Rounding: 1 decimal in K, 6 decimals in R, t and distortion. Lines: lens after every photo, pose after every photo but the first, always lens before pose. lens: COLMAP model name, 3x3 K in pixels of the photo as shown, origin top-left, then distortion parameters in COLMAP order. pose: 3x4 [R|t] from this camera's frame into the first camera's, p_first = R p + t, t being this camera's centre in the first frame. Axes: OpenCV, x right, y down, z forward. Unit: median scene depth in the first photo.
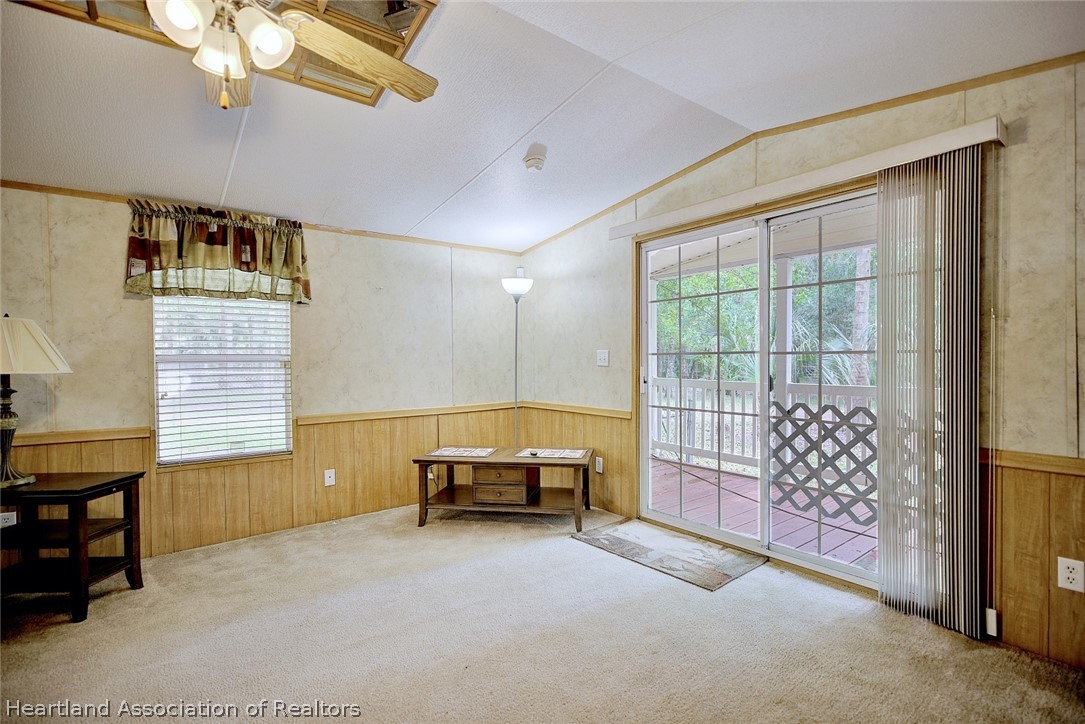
lens RADIAL K [[505.7, 0, 542.2], [0, 505.7, 361.2], [0, 0, 1]] dist [-0.002859, -0.002158]
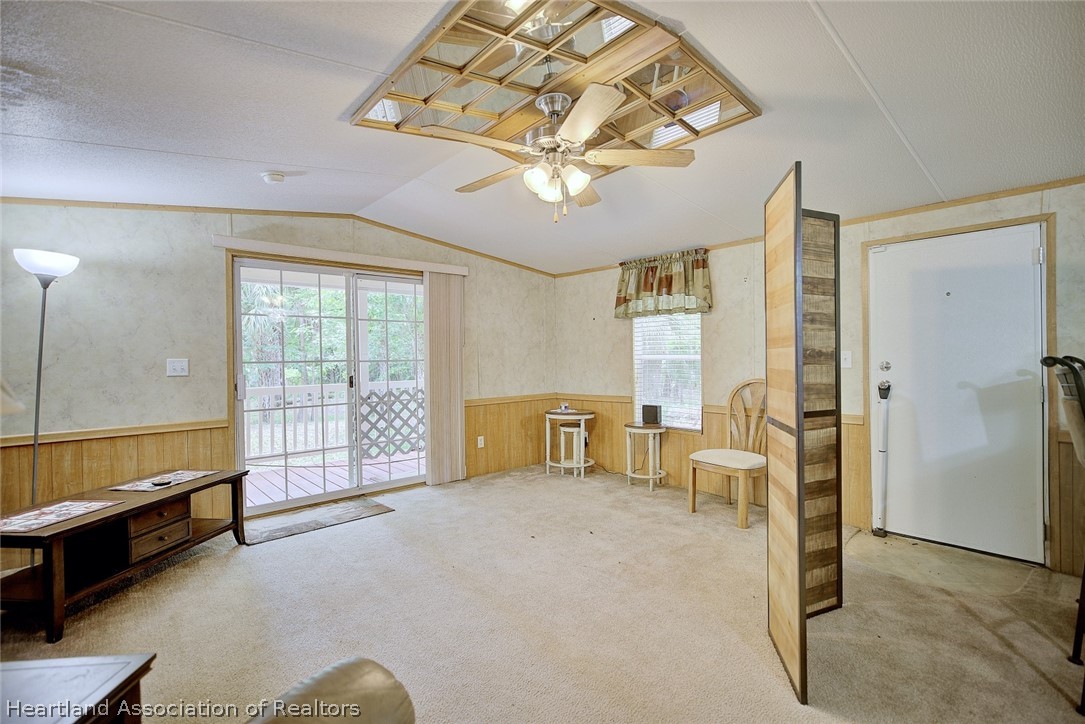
lens RADIAL K [[505.7, 0, 532.4], [0, 505.7, 361.6], [0, 0, 1]] dist [-0.002859, -0.002158]
pose [[-0.050738, 0.003828, 0.998705, -0.955768], [0.024404, 0.999699, -0.002592, 0.001551], [-0.998414, 0.024241, -0.050816, 0.479274]]
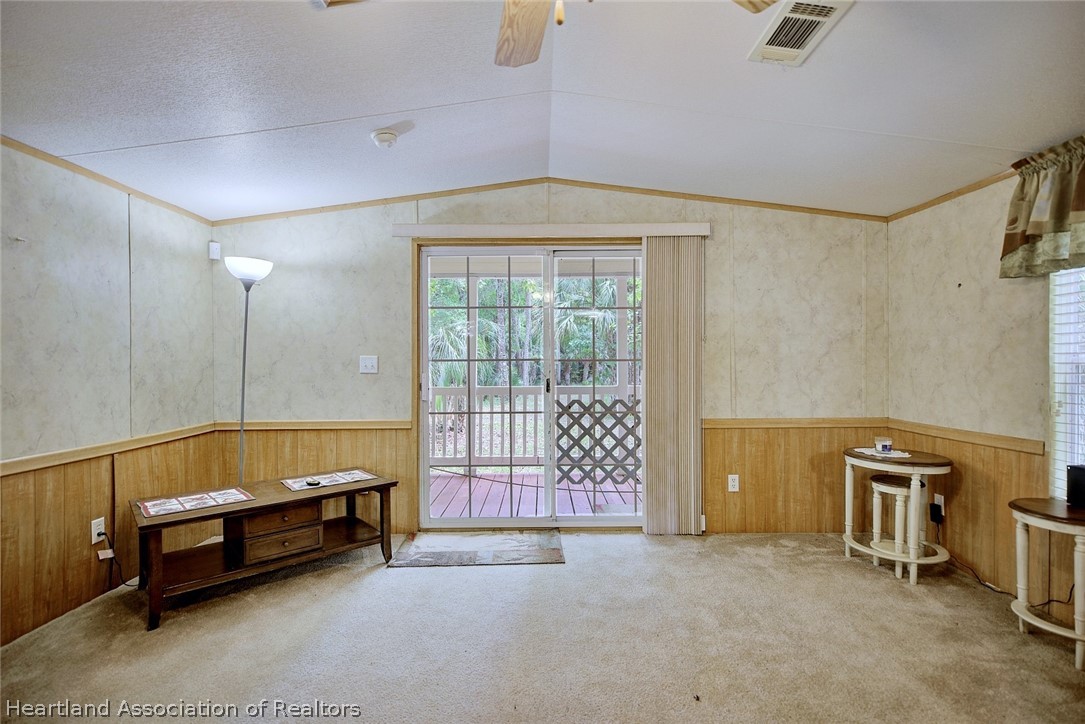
lens RADIAL K [[505.7, 0, 549.8], [0, 505.7, 362.7], [0, 0, 1]] dist [-0.002859, -0.002158]
pose [[0.614261, 0.003426, 0.789095, -0.457371], [0.005178, 0.999952, -0.008373, -0.000313], [-0.789086, 0.009229, 0.614214, 0.227362]]
